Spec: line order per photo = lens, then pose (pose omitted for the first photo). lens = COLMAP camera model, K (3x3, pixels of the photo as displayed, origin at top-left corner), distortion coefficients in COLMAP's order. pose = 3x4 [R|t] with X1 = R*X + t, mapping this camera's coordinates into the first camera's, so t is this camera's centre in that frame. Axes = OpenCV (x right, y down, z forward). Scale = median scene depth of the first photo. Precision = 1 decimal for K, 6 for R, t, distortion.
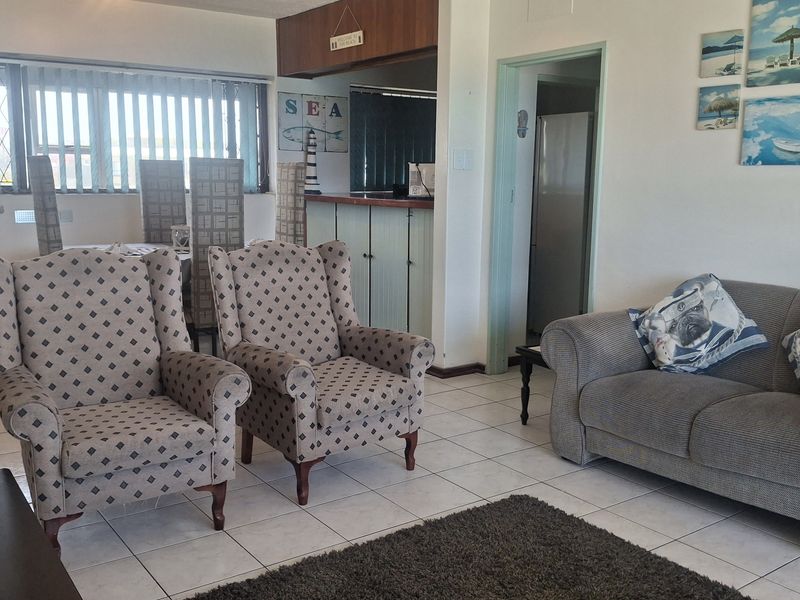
lens RADIAL K [[785.5, 0, 389.6], [0, 785.5, 301.6], [0, 0, 1]] dist [0.207417, -0.512185]
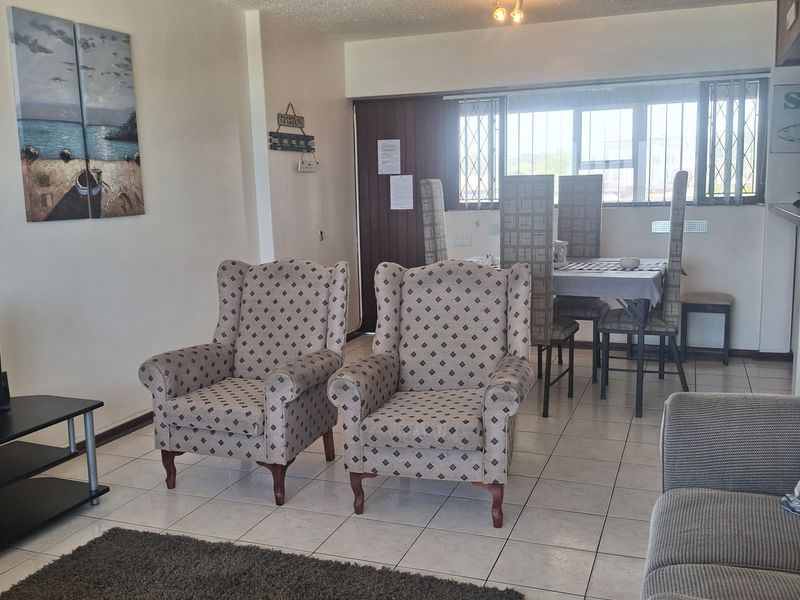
lens RADIAL K [[785.5, 0, 389.6], [0, 785.5, 301.6], [0, 0, 1]] dist [0.207417, -0.512185]
pose [[0.548575, 0.097245, -0.830427, 0.533155], [-0.102642, 0.993533, 0.048541, -0.053263], [0.829777, 0.058608, 0.555009, 0.312661]]
